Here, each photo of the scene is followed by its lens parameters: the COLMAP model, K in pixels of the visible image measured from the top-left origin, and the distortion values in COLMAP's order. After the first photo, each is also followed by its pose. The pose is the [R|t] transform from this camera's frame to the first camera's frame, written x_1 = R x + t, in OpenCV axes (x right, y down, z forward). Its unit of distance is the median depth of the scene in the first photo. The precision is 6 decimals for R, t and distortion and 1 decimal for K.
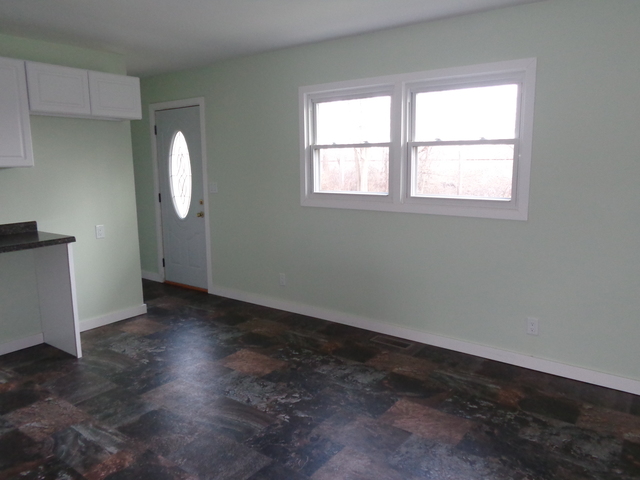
lens RADIAL K [[480.9, 0, 322.4], [0, 480.9, 236.5], [0, 0, 1]] dist [-0.000287, 0.007853]
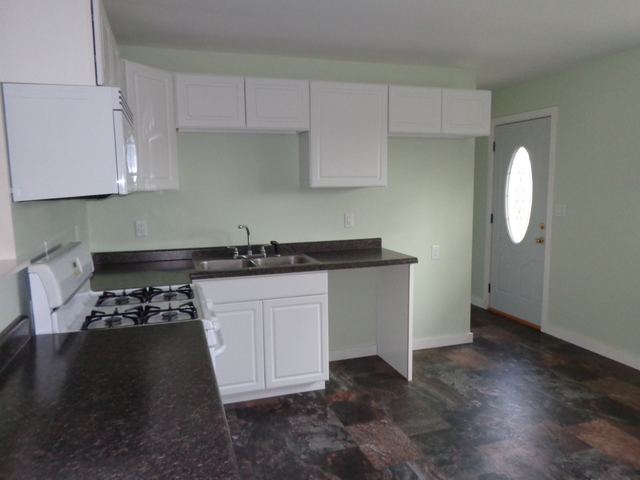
lens RADIAL K [[480.9, 0, 322.5], [0, 480.9, 238.4], [0, 0, 1]] dist [-0.000287, 0.007853]
pose [[0.816766, 0.073964, -0.572208, -0.107126], [-0.088924, 0.996037, 0.001819, -0.022225], [0.570075, 0.049398, 0.820107, 0.077814]]
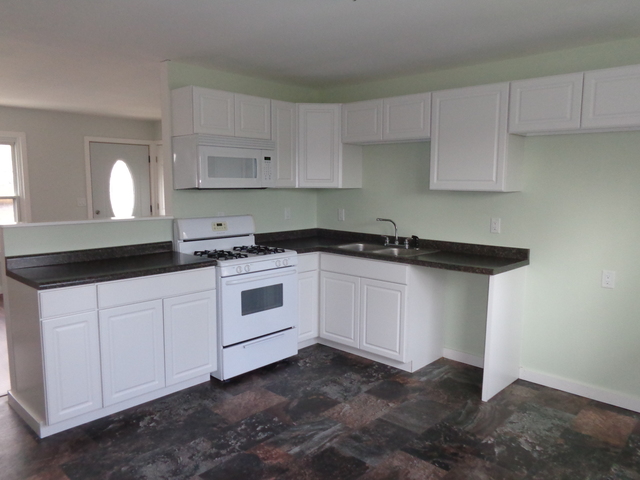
lens RADIAL K [[480.9, 0, 324.0], [0, 480.9, 238.7], [0, 0, 1]] dist [-0.000287, 0.007853]
pose [[-0.108063, 0.128525, -0.985801, 0.372731], [-0.160503, 0.976344, 0.144886, -0.126626], [0.981102, 0.173881, -0.084878, 0.706333]]
